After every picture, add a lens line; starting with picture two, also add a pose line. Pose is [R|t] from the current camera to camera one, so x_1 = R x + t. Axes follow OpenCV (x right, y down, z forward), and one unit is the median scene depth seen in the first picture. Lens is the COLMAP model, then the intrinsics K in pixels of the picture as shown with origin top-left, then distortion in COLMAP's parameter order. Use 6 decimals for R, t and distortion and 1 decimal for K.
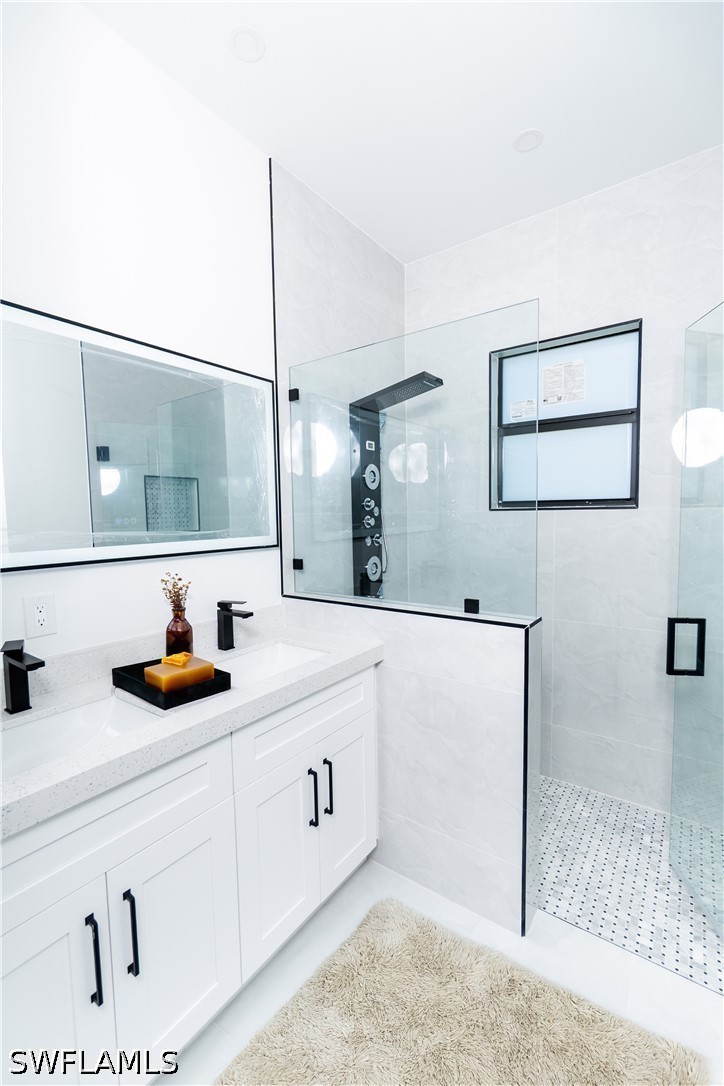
lens RADIAL K [[464.4, 0, 364.5], [0, 464.4, 547.4], [0, 0, 1]] dist [-0.004268, 0.000073]
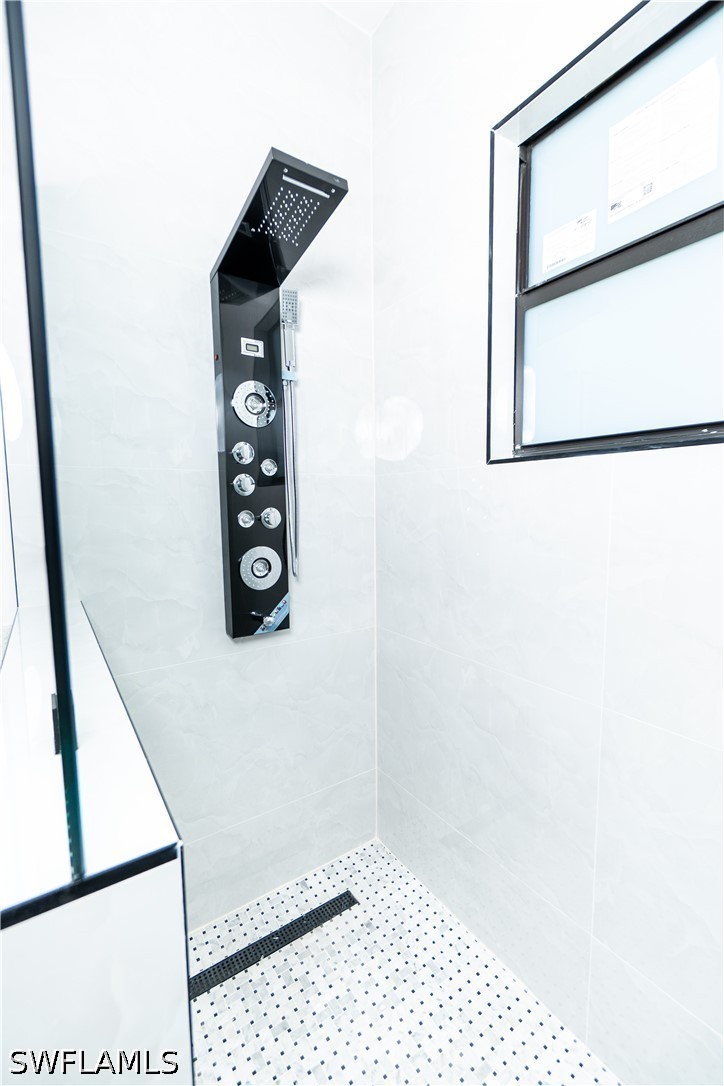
lens RADIAL K [[464.4, 0, 364.2], [0, 464.4, 546.9], [0, 0, 1]] dist [-0.004268, 0.000073]
pose [[0.941463, 0.039121, -0.334838, 0.331975], [-0.029924, 0.999021, 0.032585, -0.003130], [0.335784, -0.020658, 0.941712, 0.512697]]
